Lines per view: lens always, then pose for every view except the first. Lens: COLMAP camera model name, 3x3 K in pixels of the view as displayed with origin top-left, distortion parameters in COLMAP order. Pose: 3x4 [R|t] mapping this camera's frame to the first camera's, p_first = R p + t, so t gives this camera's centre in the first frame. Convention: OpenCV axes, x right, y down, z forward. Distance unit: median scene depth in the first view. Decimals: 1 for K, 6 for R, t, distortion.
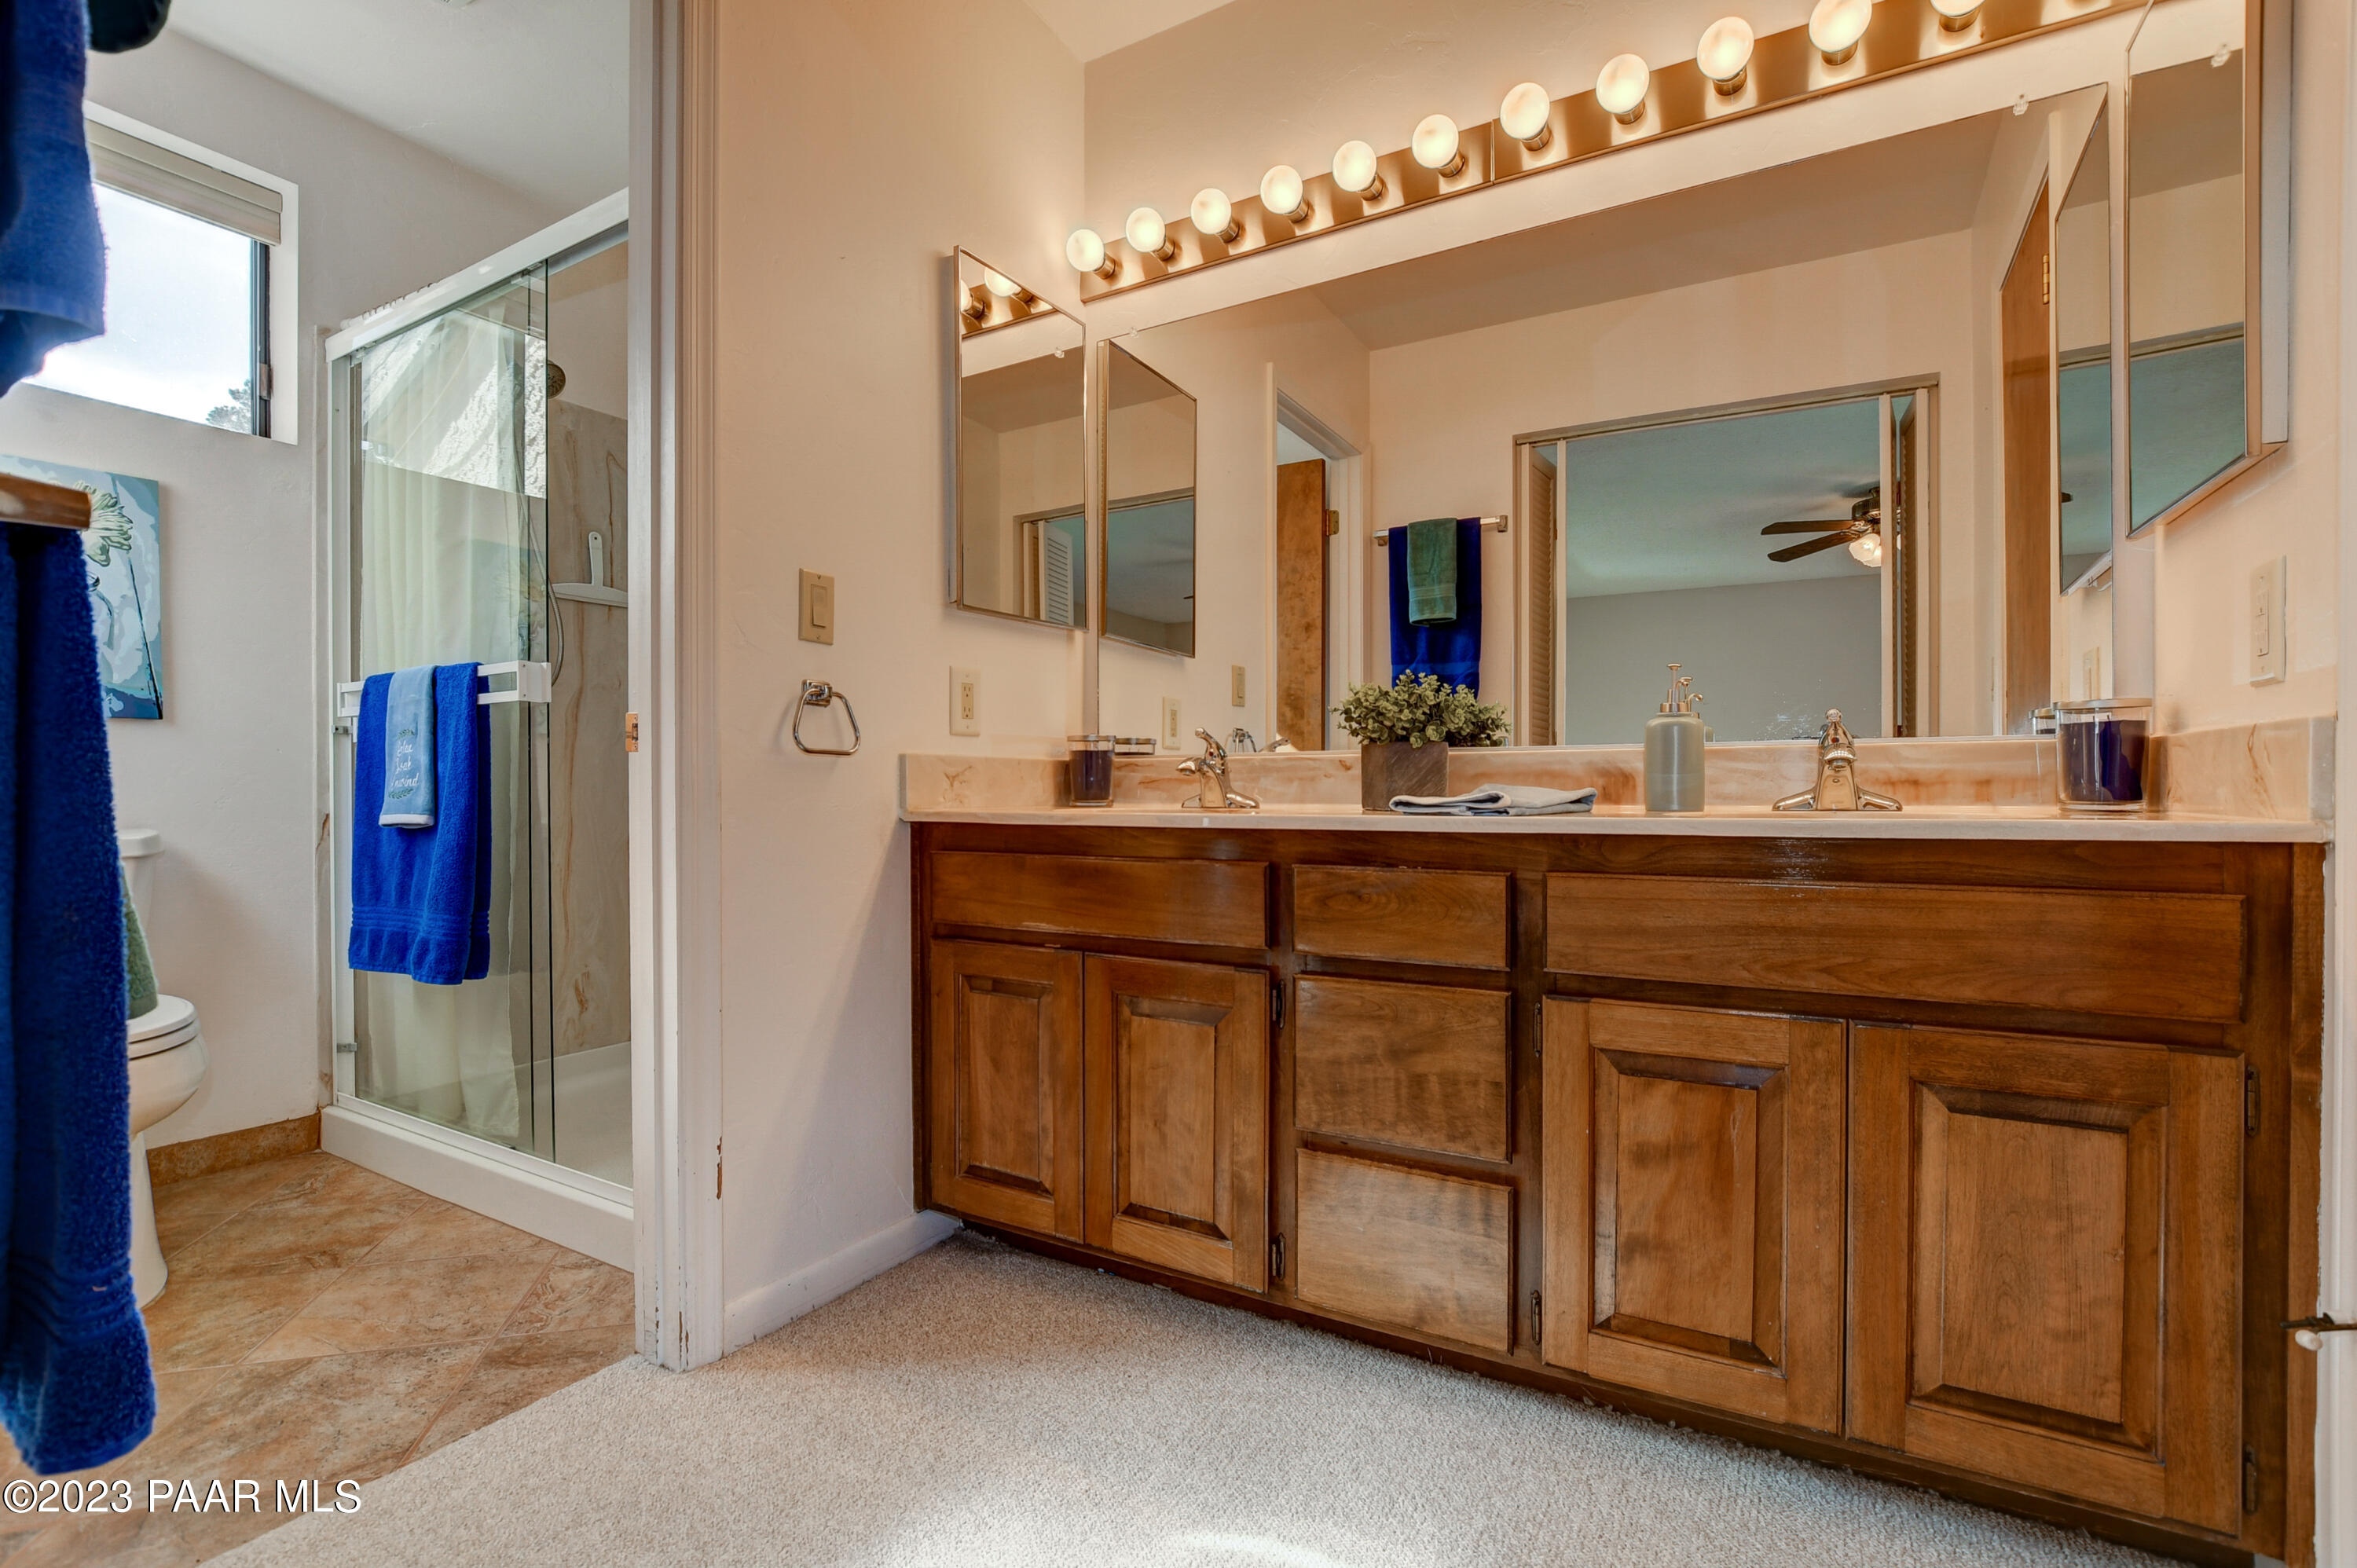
lens RADIAL K [[1037.3, 0, 1179.2], [0, 1037.3, 784.5], [0, 0, 1]] dist [-0.009051, 0.000734]
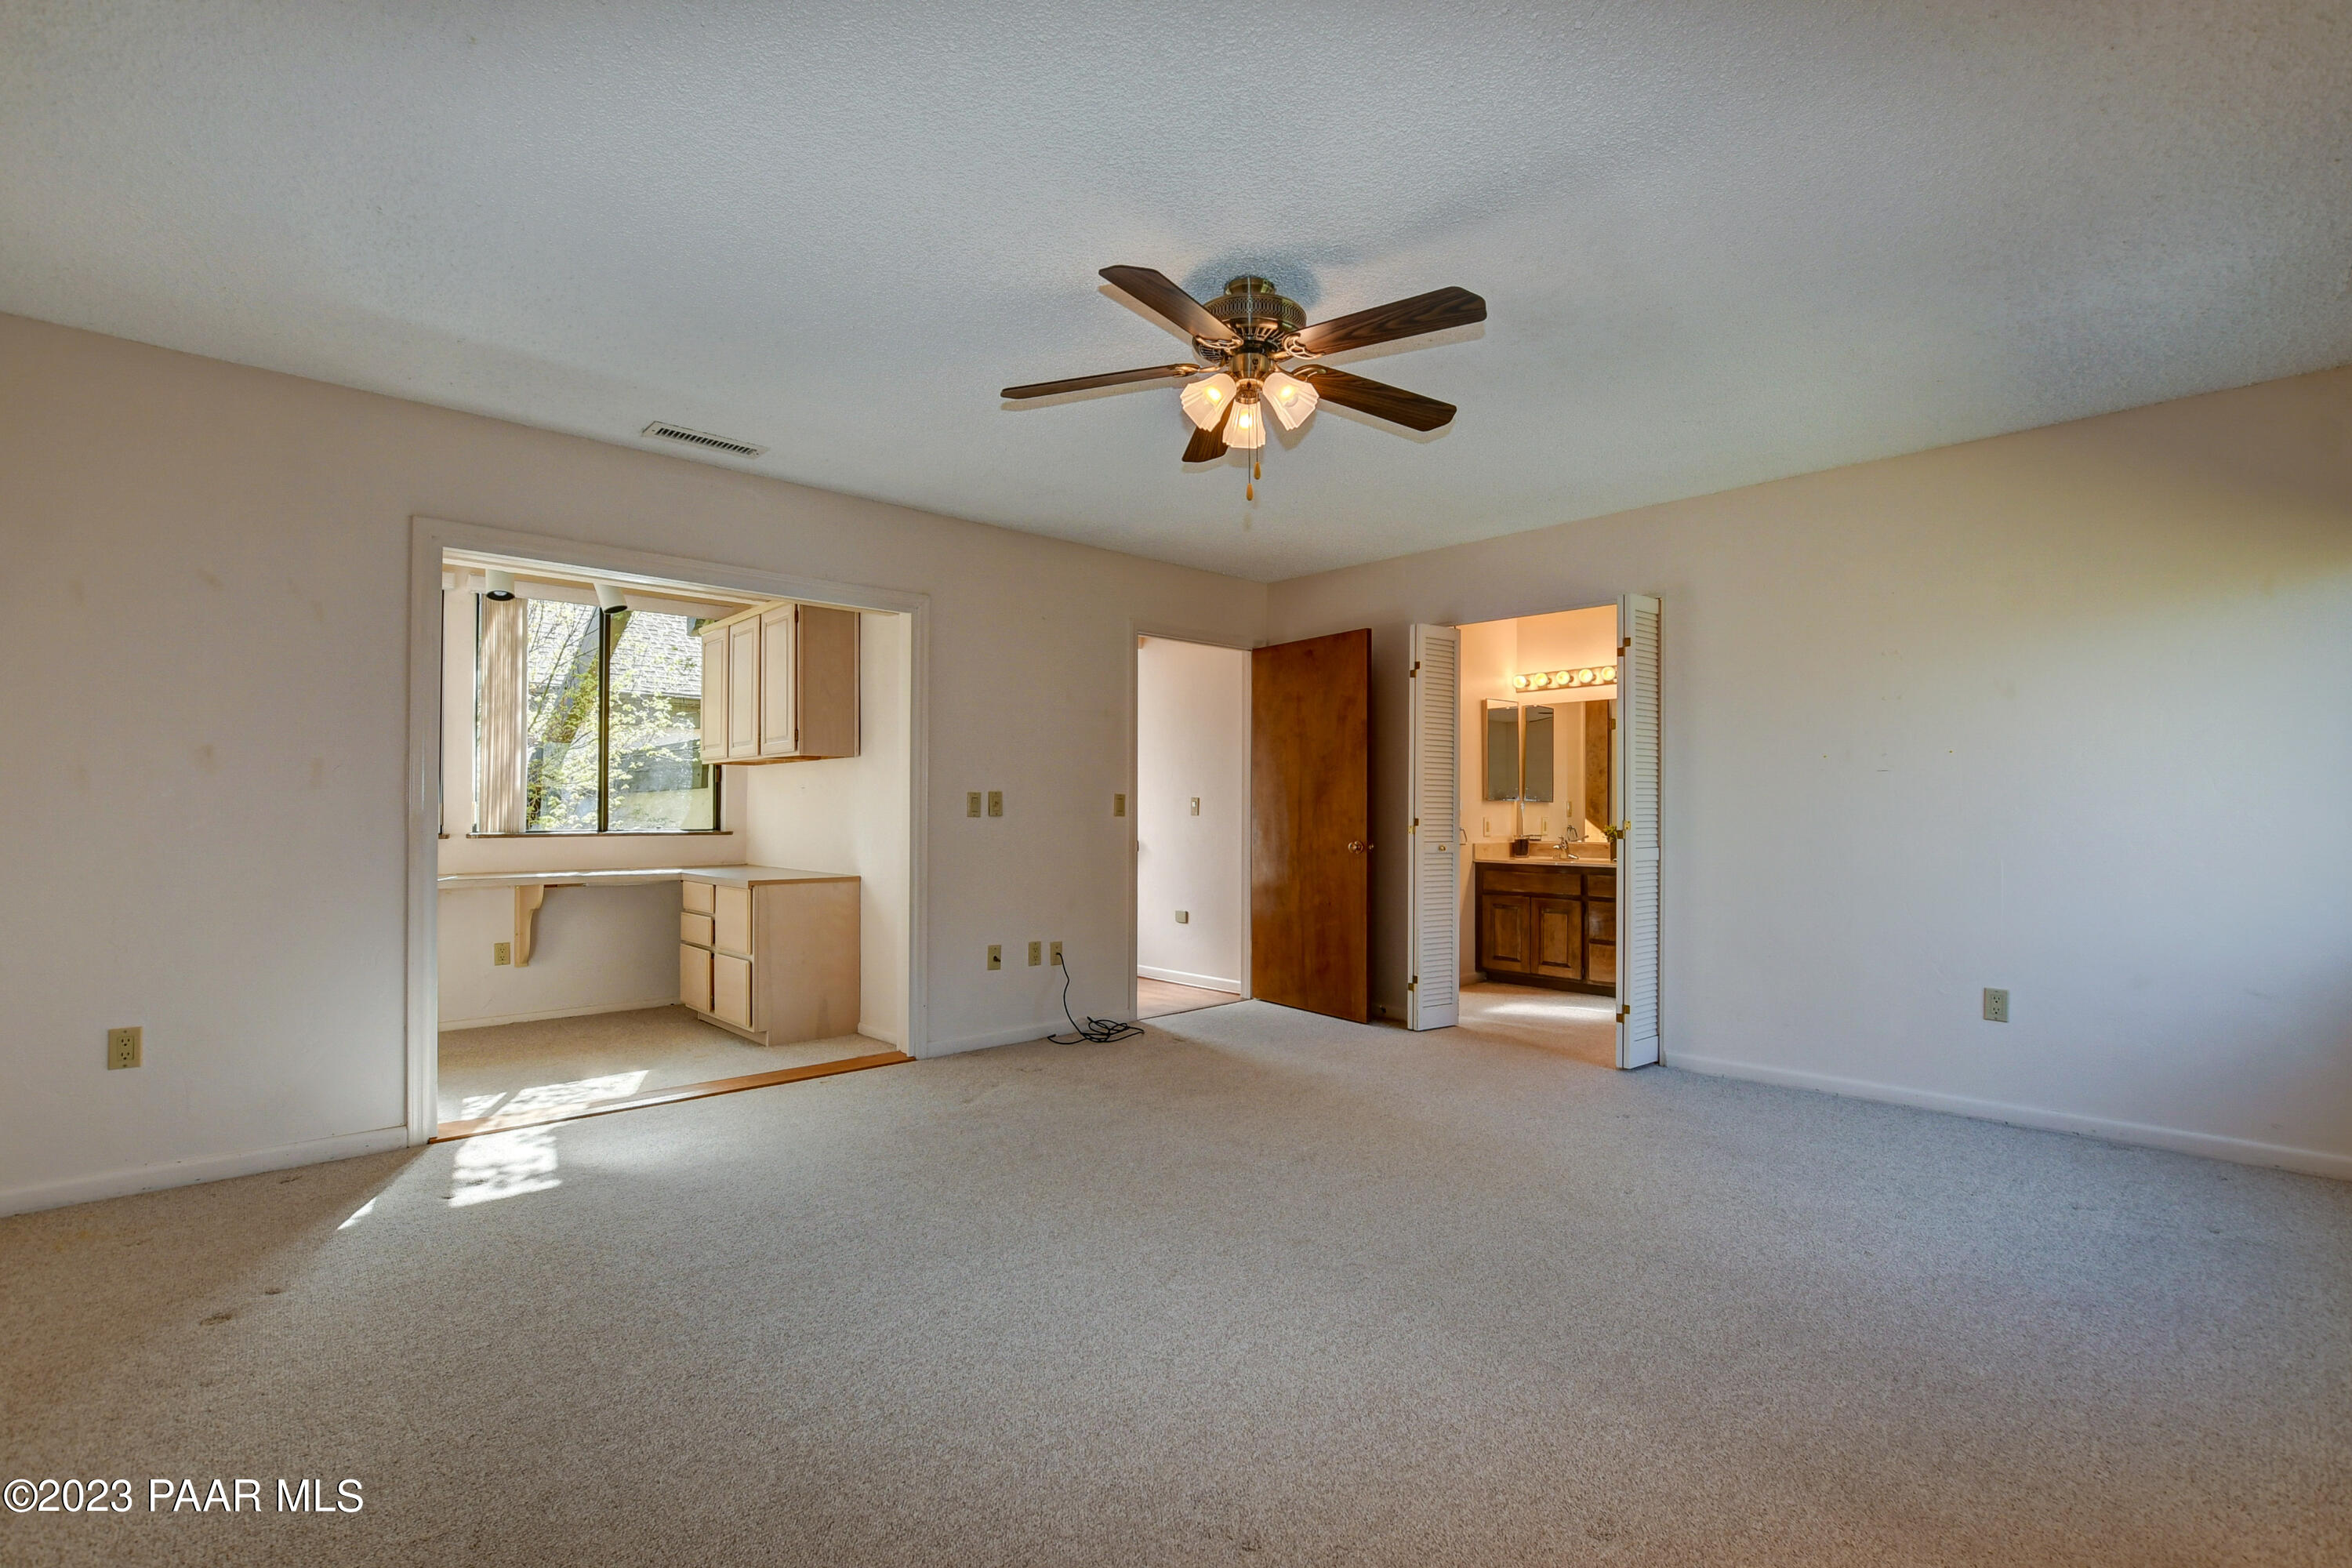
lens RADIAL K [[1035.2, 0, 1169.0], [0, 1035.2, 806.2], [0, 0, 1]] dist [-0.009051, 0.000734]
pose [[0.958199, 0.005800, -0.286043, -0.262231], [-0.008056, 0.999945, -0.006712, -0.128836], [0.285988, 0.008736, 0.958193, -2.852538]]
